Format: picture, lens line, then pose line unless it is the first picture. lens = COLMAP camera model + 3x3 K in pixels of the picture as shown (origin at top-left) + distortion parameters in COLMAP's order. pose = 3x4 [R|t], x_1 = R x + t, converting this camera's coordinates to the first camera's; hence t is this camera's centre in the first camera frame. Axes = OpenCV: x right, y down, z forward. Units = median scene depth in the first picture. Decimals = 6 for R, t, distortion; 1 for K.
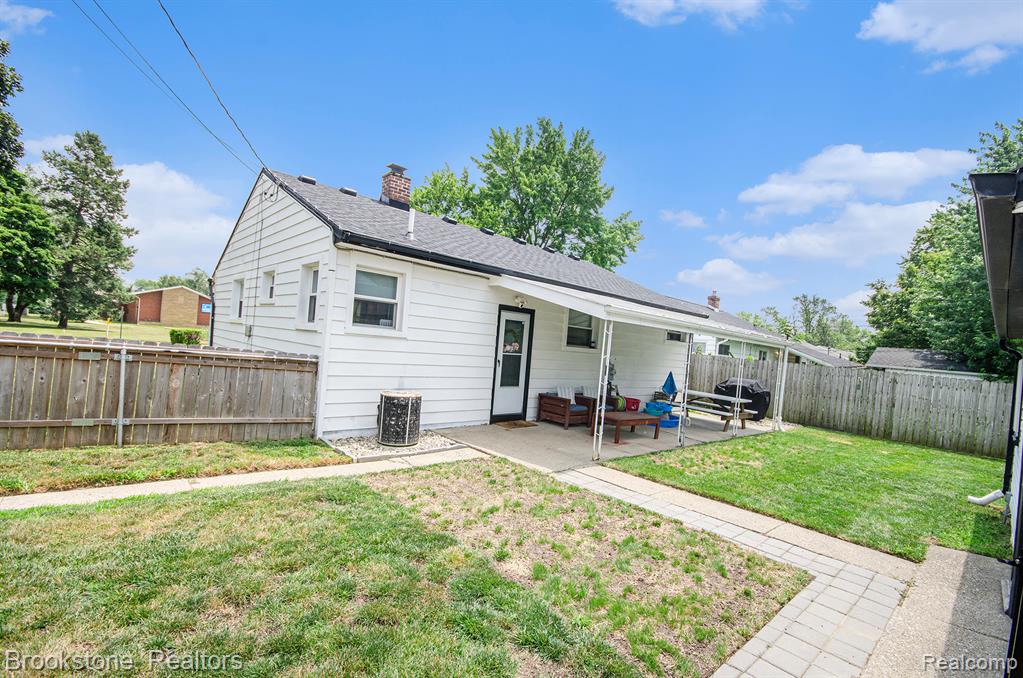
lens RADIAL K [[461.7, 0, 508.1], [0, 461.7, 345.6], [0, 0, 1]] dist [-0.001200, -0.000068]
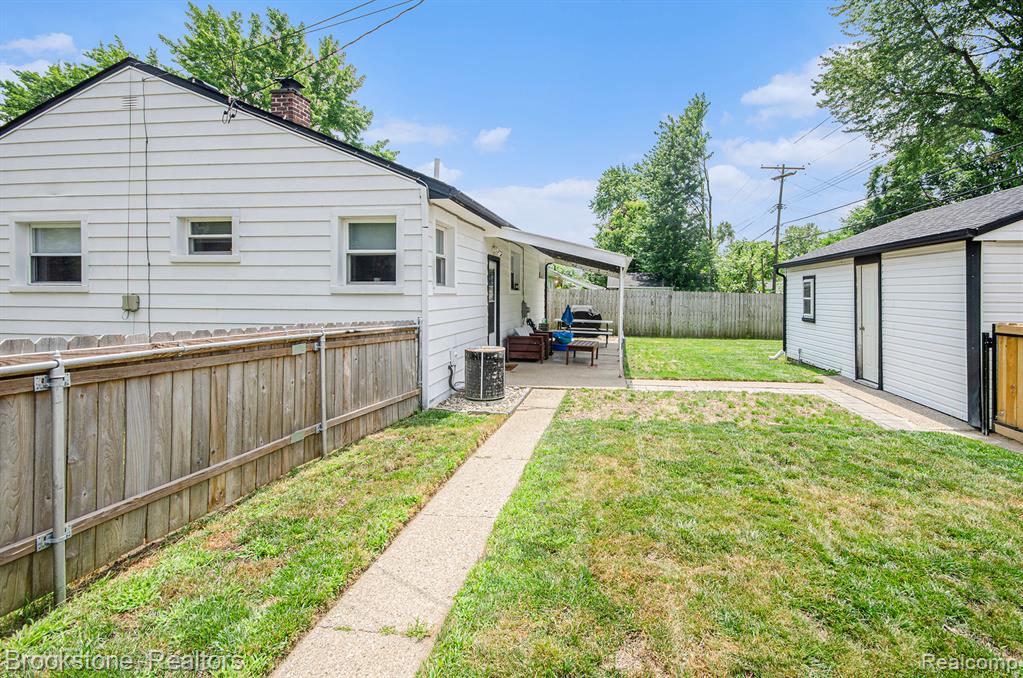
lens RADIAL K [[527.6, 0, 512.0], [0, 527.6, 297.9], [0, 0, 1]] dist [-0.000699, -0.000227]
pose [[0.758118, -0.083370, 0.646766, -0.745430], [0.058866, 0.996494, 0.059450, -0.058637], [-0.649455, -0.006997, 0.760368, 0.063433]]
